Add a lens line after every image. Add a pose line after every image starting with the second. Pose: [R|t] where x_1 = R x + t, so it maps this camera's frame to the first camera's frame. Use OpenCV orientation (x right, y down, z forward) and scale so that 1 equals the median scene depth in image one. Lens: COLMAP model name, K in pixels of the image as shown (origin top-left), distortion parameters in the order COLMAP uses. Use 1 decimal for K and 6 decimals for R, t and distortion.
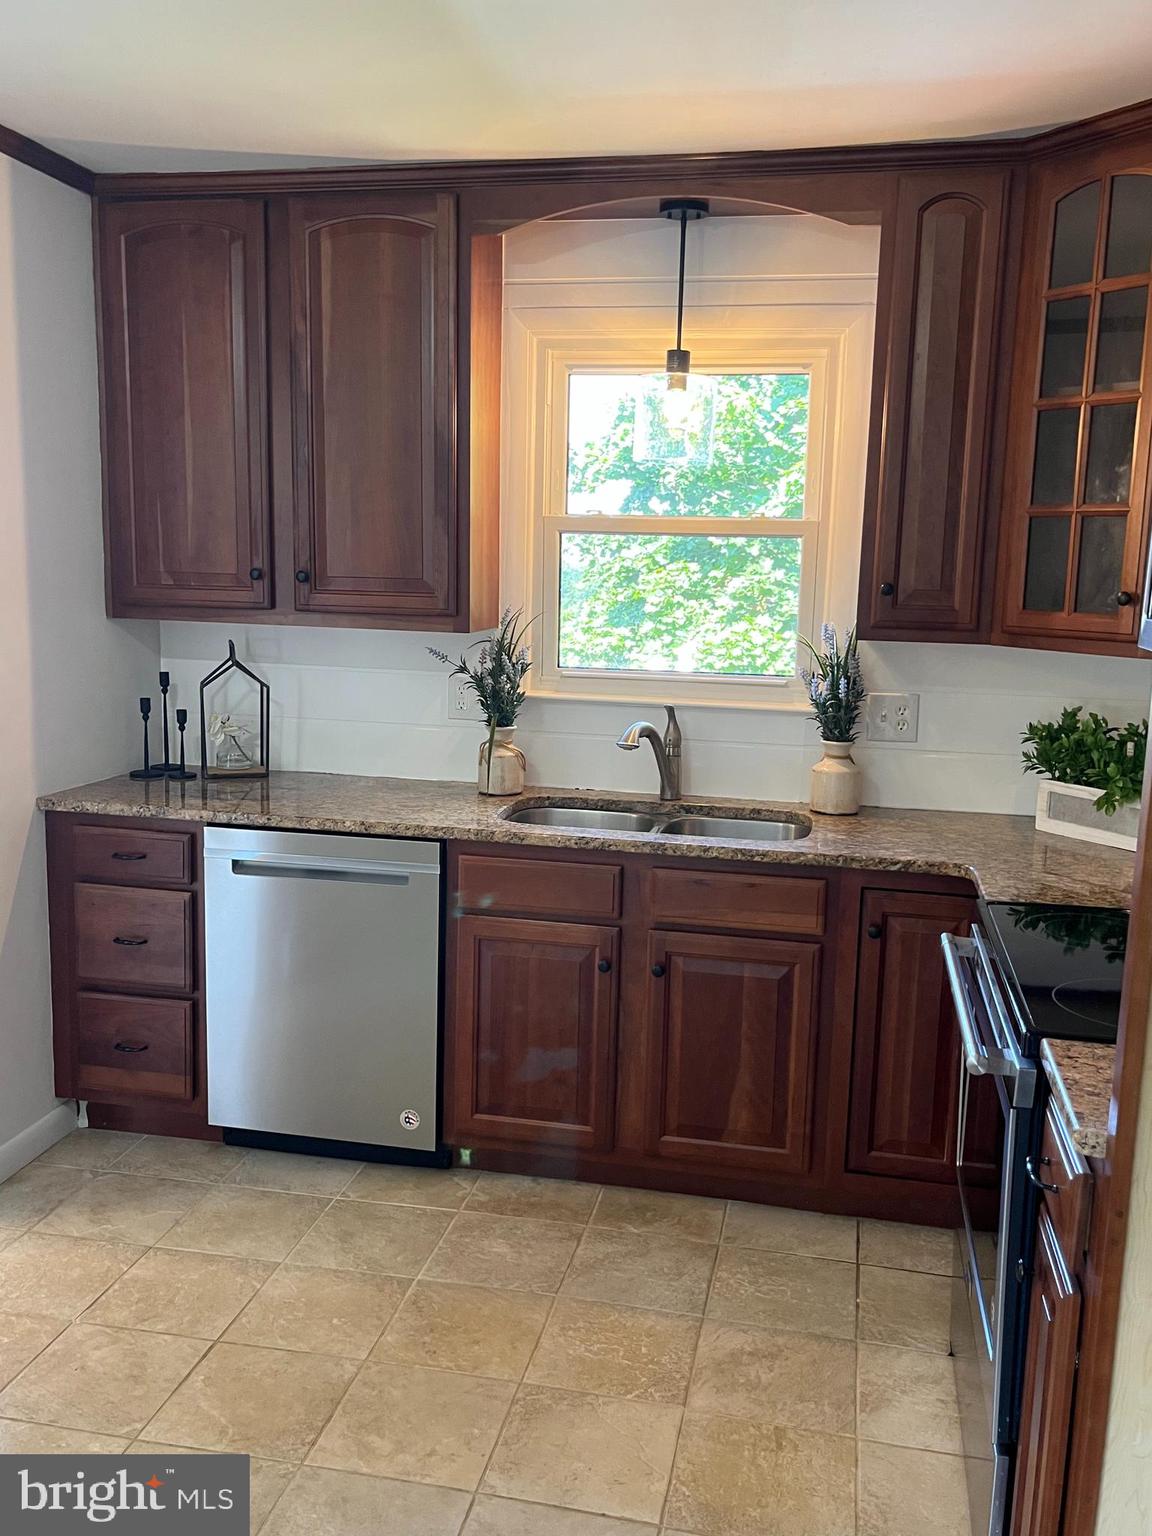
lens RADIAL K [[1364.1, 0, 576.0], [0, 1364.1, 768.0], [0, 0, 1]] dist [0.046992, -0.010162]
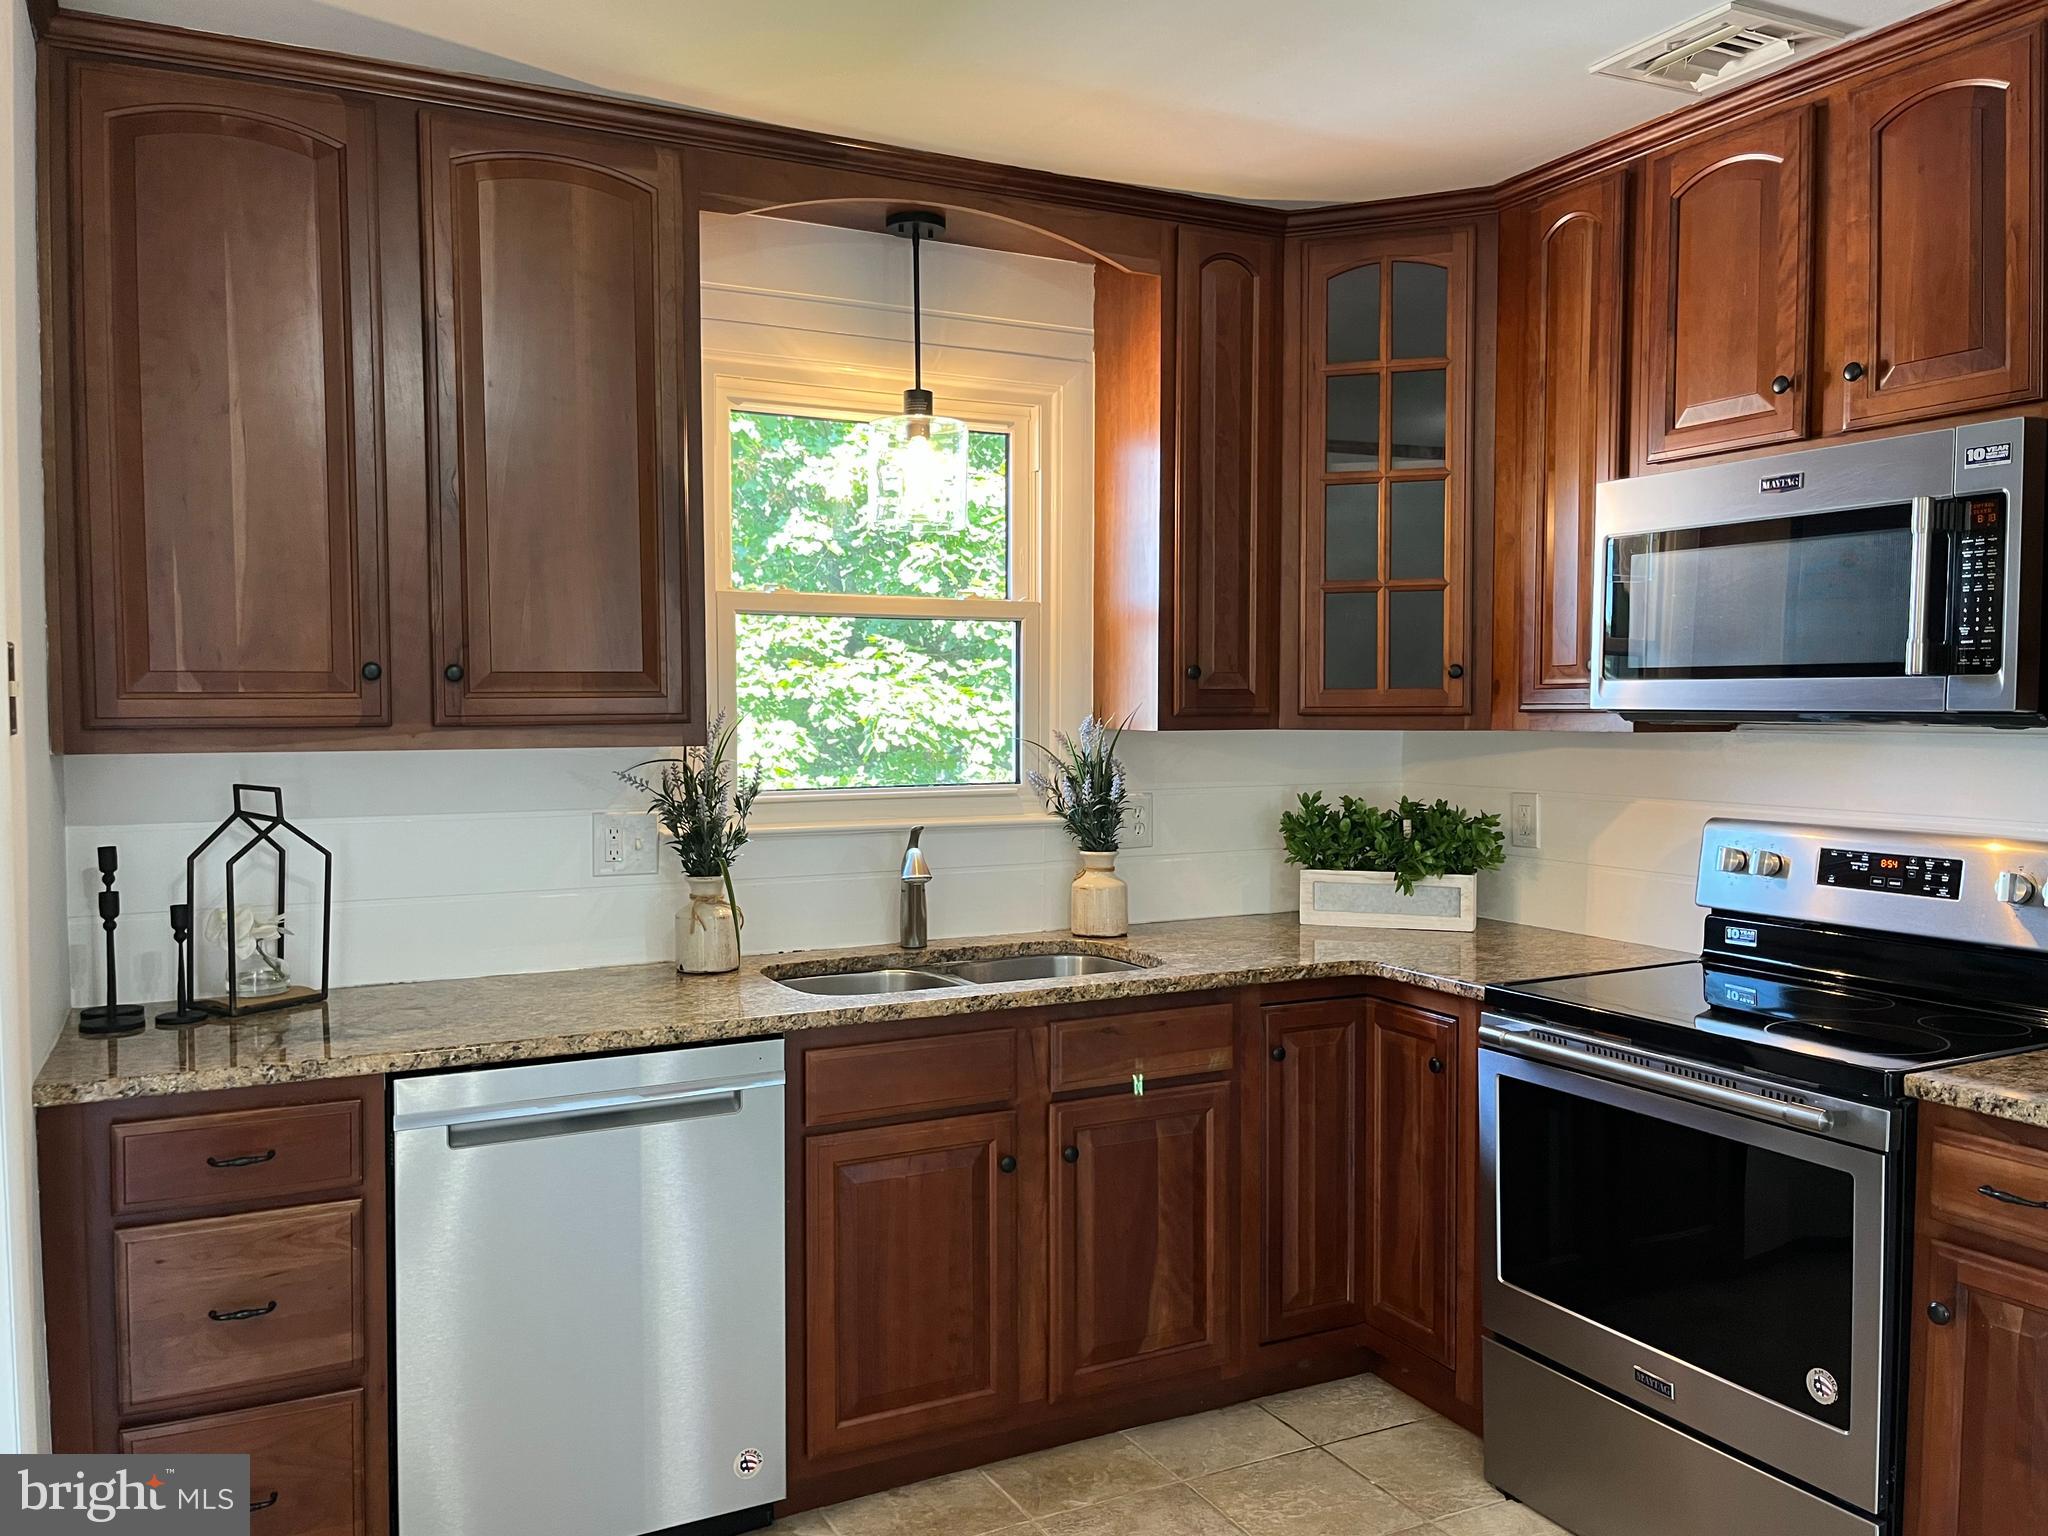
lens RADIAL K [[1551.3, 0, 1024.0], [0, 1551.3, 768.0], [0, 0, 1]] dist [0.074290, -0.125375]
pose [[0.775724, -0.053479, 0.628802, -0.482065], [0.119608, 0.990802, -0.063288, -0.016658], [-0.619634, 0.124303, 0.774985, 0.277484]]
